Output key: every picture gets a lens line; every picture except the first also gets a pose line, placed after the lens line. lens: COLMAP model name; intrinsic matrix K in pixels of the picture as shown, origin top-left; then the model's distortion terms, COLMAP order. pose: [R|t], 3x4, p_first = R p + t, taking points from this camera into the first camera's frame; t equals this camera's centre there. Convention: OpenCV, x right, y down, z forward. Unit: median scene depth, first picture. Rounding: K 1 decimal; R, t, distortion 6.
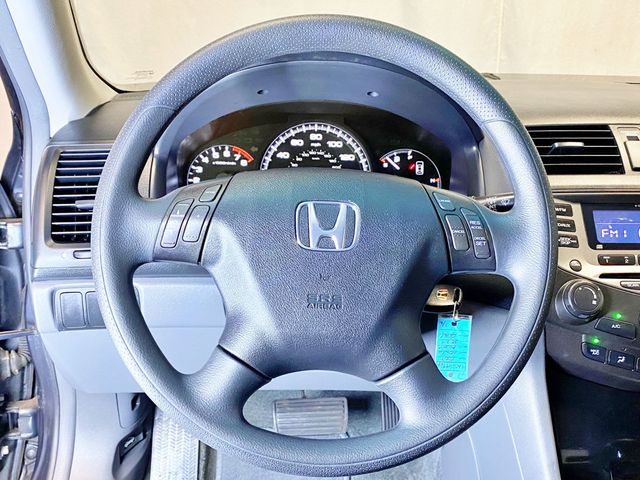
lens RADIAL K [[608.5, 0, 323.6], [0, 608.5, 239.9], [0, 0, 1]] dist [0.029355, -0.019342]
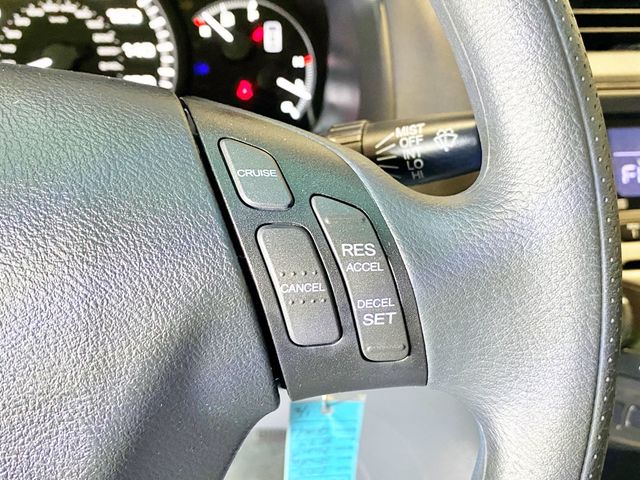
lens RADIAL K [[608.5, 0, 323.6], [0, 608.5, 239.9], [0, 0, 1]] dist [0.029355, -0.019342]
pose [[0.989364, -0.059249, 0.132847, 0.121993], [0.029319, 0.975767, 0.216838, -0.061458], [-0.142476, -0.210636, 0.967126, 0.457034]]
